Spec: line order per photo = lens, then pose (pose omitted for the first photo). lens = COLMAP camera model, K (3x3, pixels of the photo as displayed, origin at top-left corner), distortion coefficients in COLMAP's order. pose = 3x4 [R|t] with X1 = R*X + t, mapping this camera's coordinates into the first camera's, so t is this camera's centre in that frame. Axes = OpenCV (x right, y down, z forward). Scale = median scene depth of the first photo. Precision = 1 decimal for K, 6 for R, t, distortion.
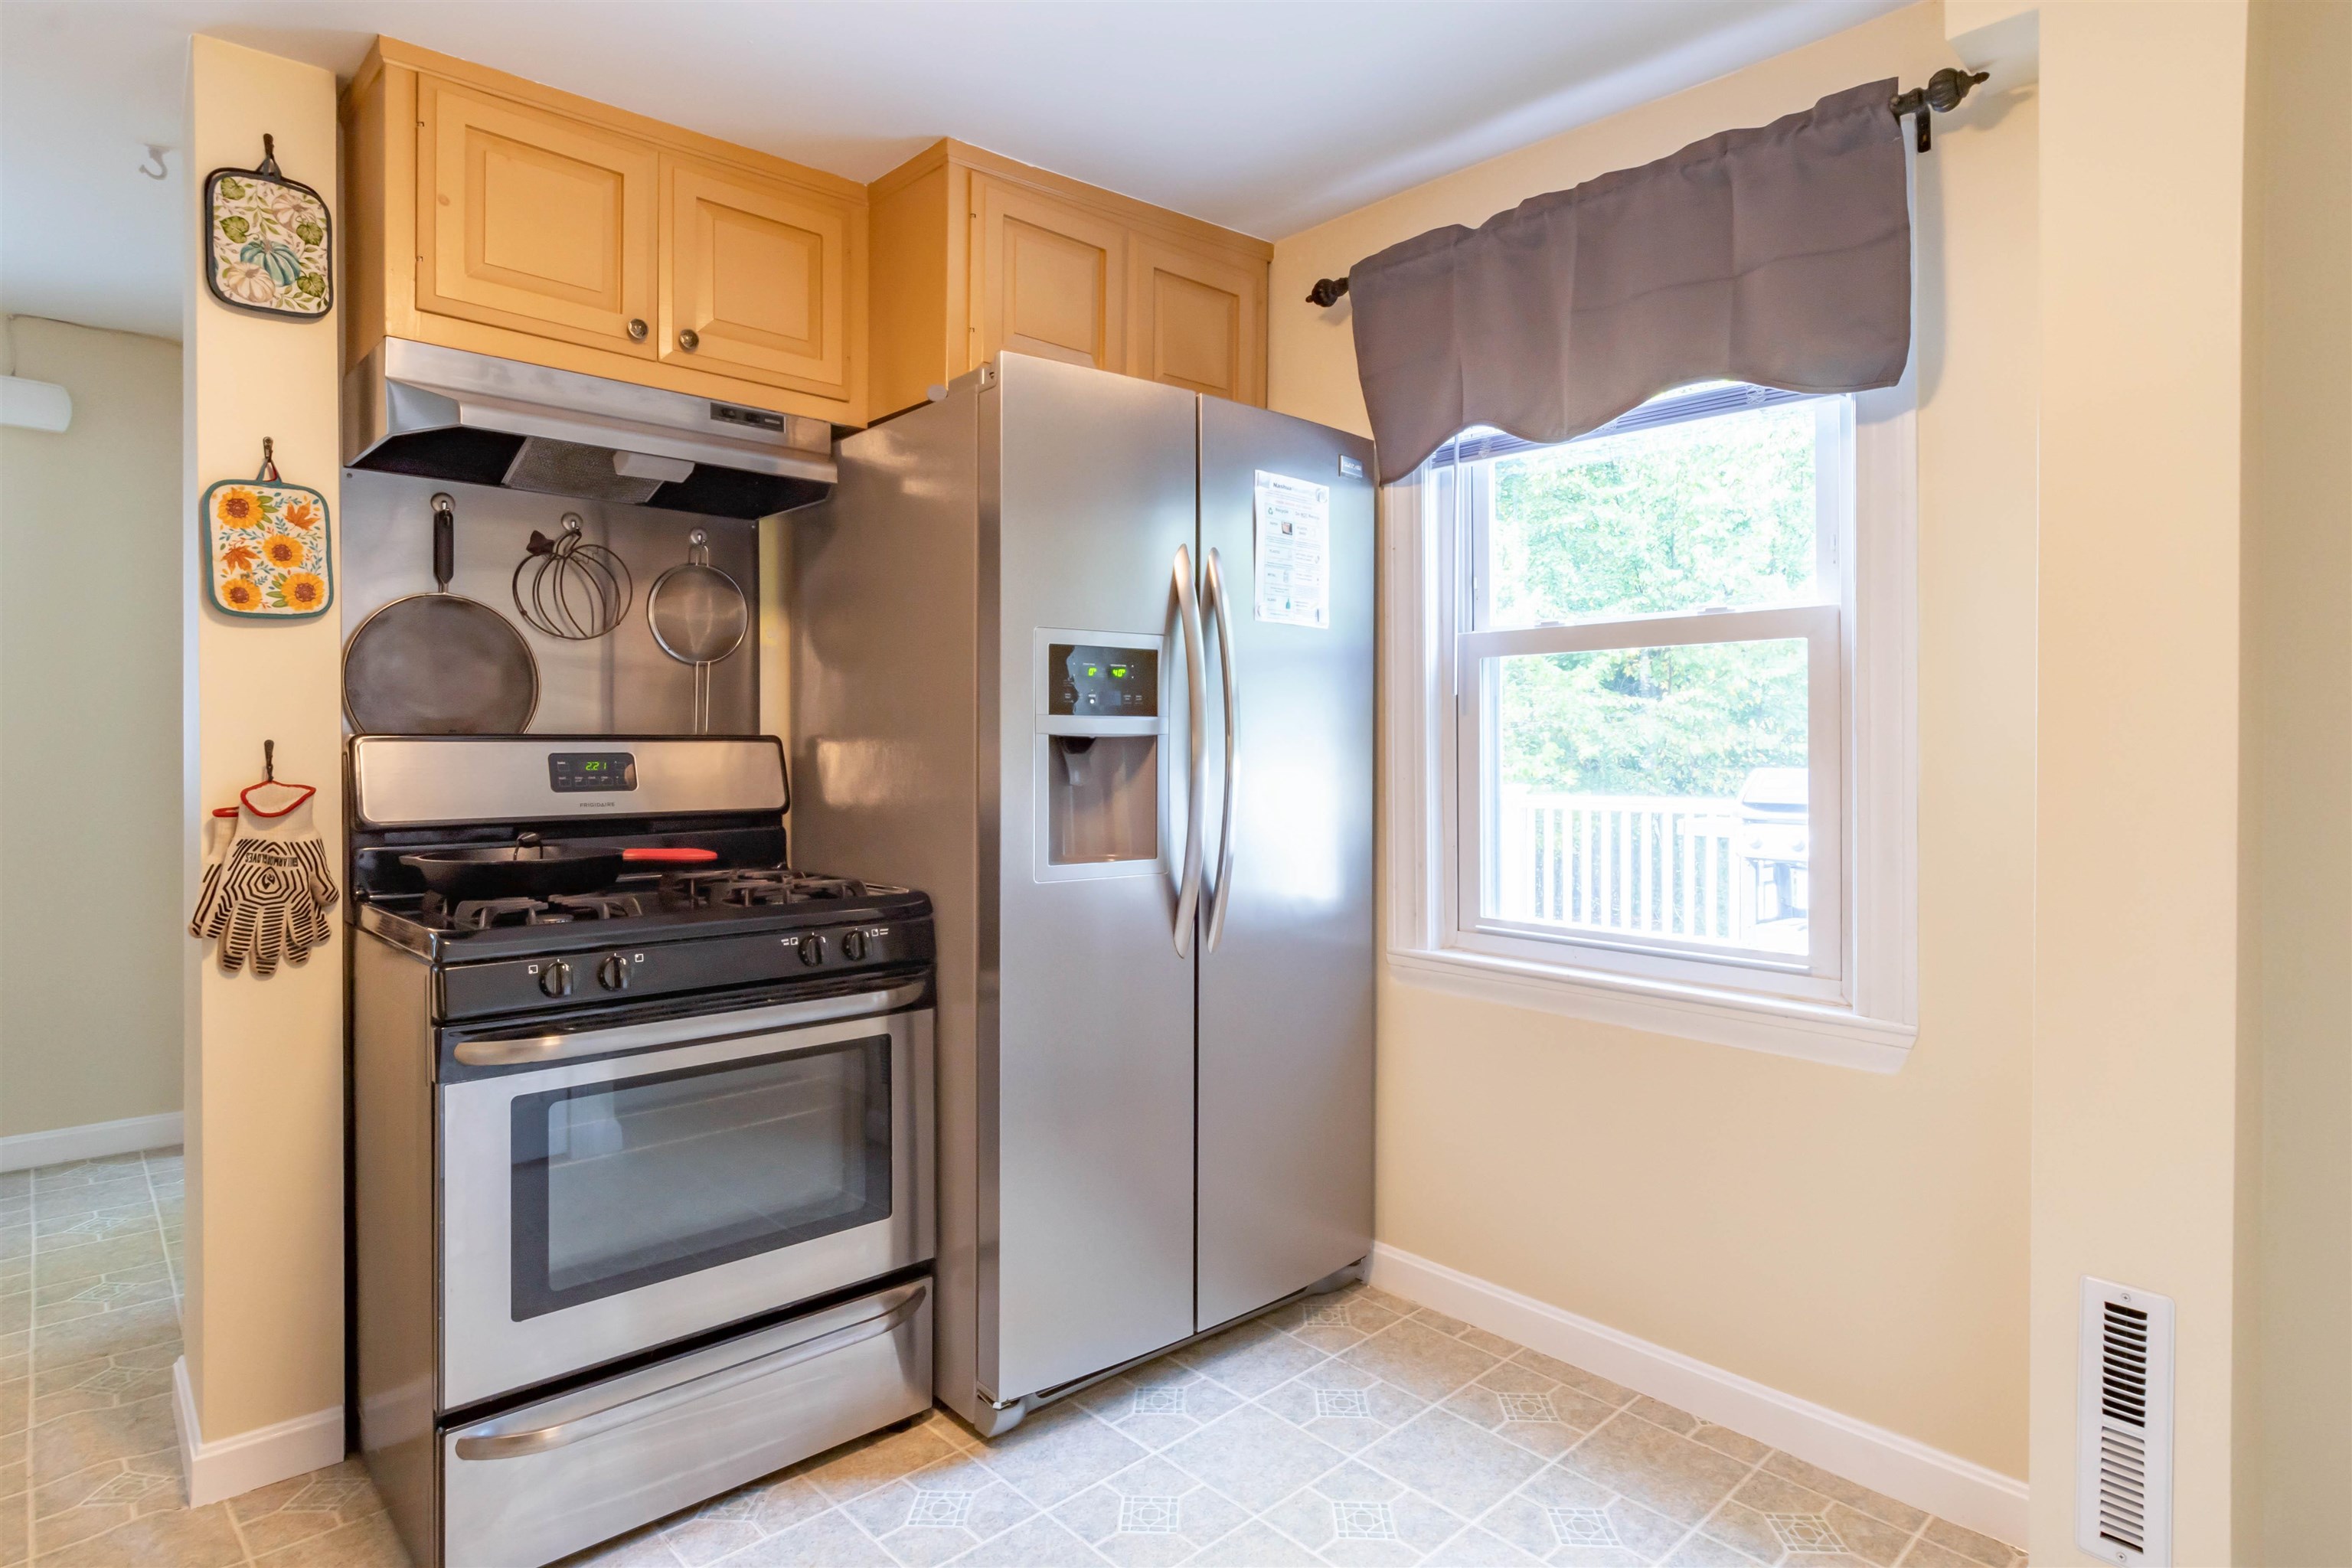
lens RADIAL K [[1271.3, 0, 1160.2], [0, 1271.3, 745.9], [0, 0, 1]] dist [0.002914, -0.002391]
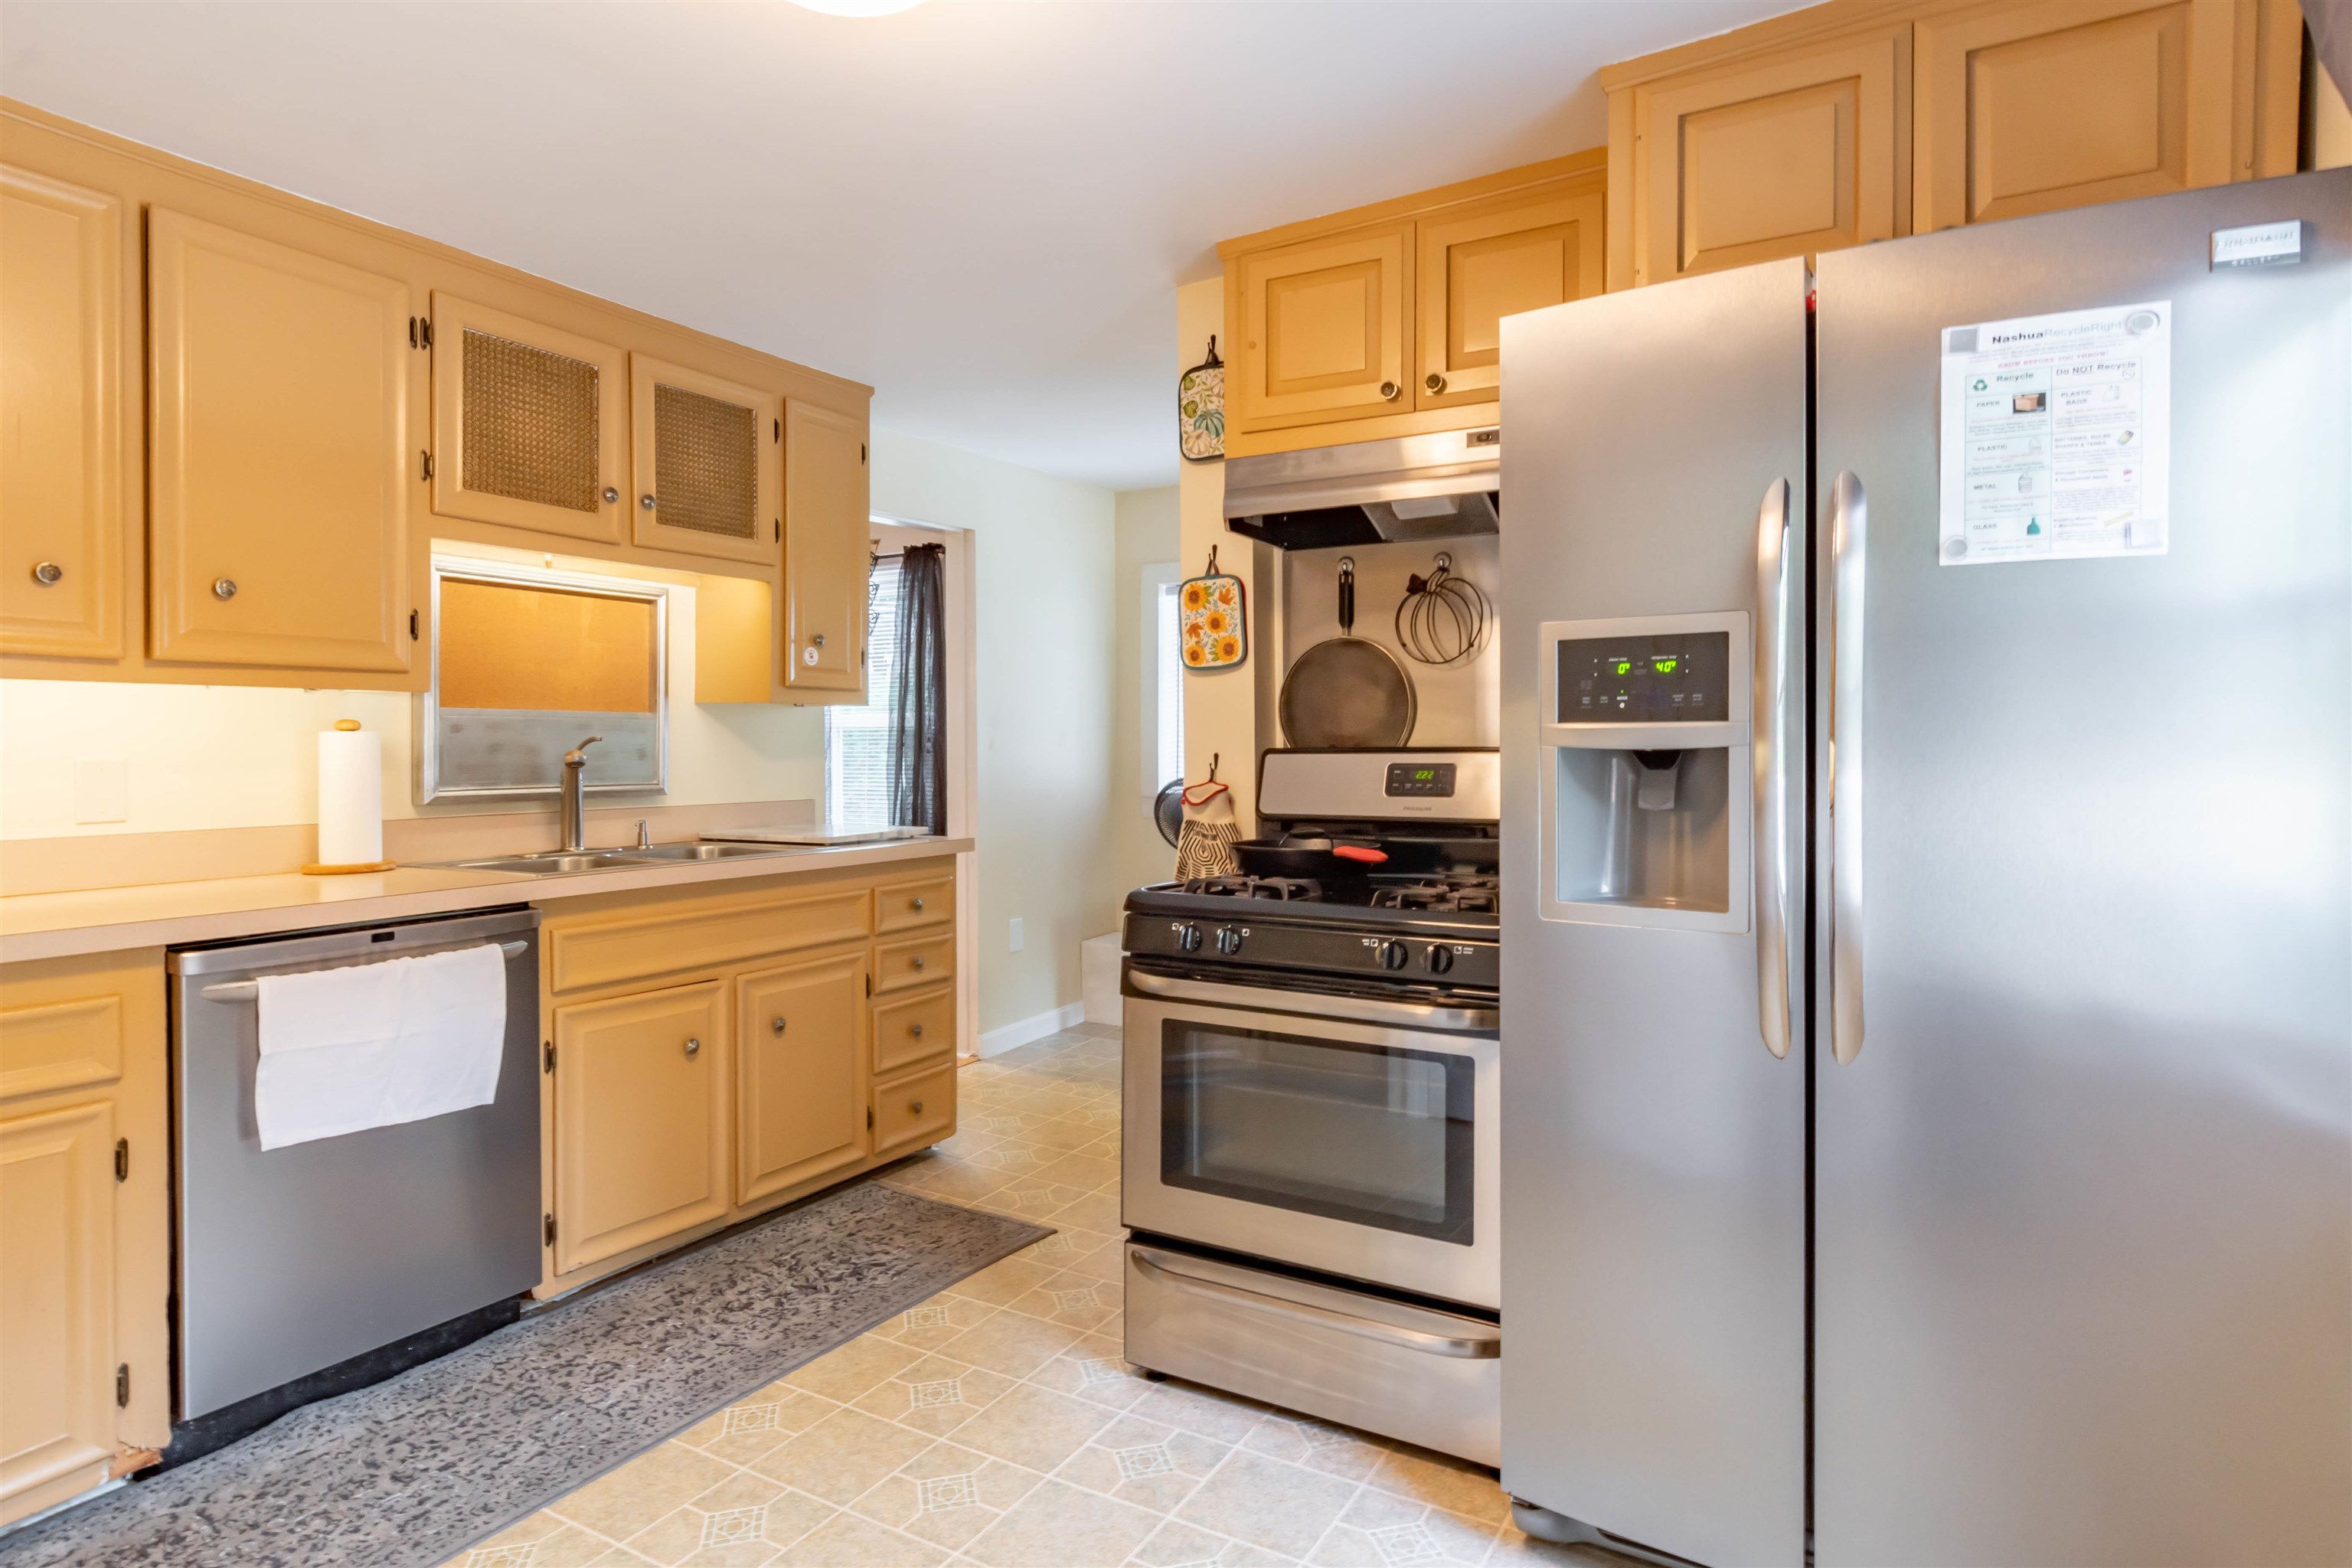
lens RADIAL K [[1271.3, 0, 1169.1], [0, 1271.3, 758.5], [0, 0, 1]] dist [0.002914, -0.002391]
pose [[0.299853, 0.004840, -0.953973, 0.638549], [0.000845, 0.999985, 0.005339, -0.005861], [0.953985, -0.002408, 0.299844, 0.491049]]
